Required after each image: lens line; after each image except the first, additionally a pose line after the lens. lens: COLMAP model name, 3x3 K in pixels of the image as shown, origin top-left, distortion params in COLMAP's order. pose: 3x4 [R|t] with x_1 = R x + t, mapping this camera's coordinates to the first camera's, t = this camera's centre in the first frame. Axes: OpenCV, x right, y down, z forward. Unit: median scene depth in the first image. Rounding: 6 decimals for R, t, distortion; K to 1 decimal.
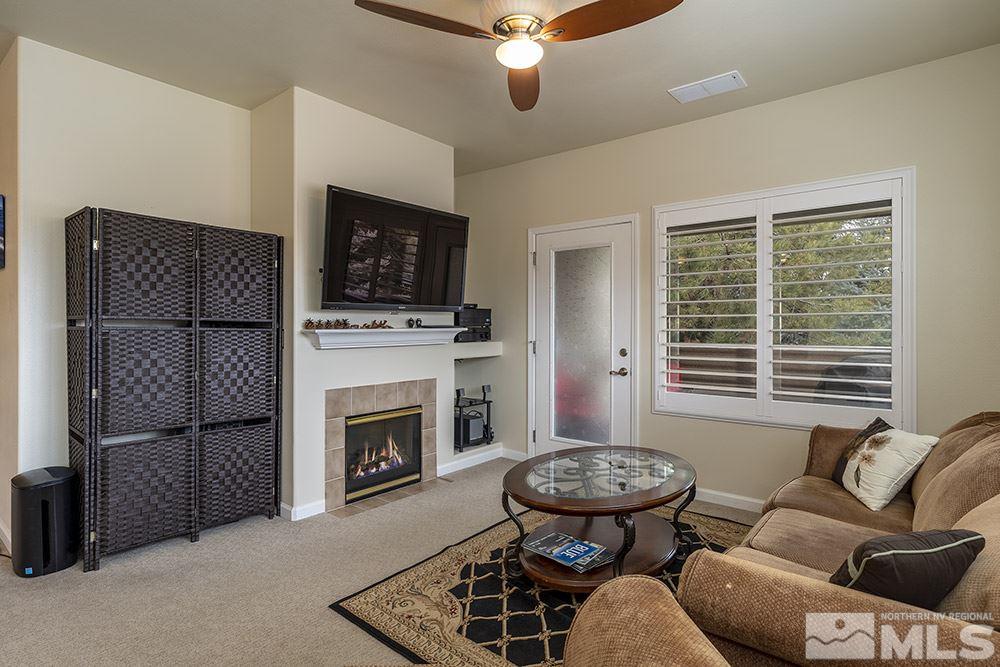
lens RADIAL K [[524.4, 0, 499.1], [0, 524.4, 324.5], [0, 0, 1]] dist [-0.004018, -0.001426]
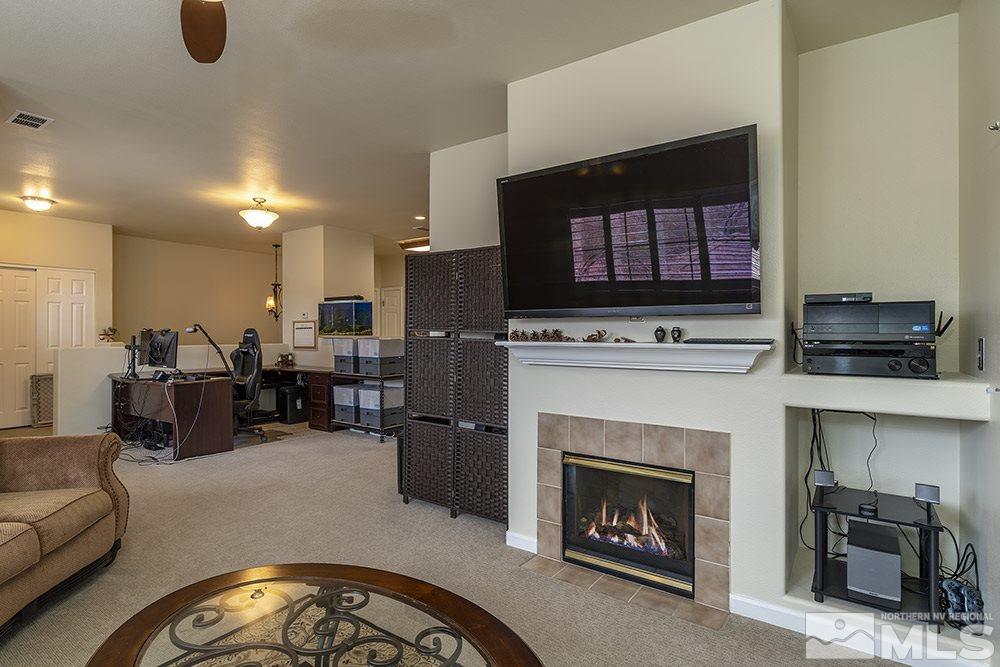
lens RADIAL K [[524.4, 0, 498.9], [0, 524.4, 339.3], [0, 0, 1]] dist [-0.004018, -0.001426]
pose [[0.048662, 0.001128, -0.998815, 0.463261], [-0.011806, 0.999930, 0.000554, 0.004664], [0.998746, 0.011765, 0.048672, 0.788173]]
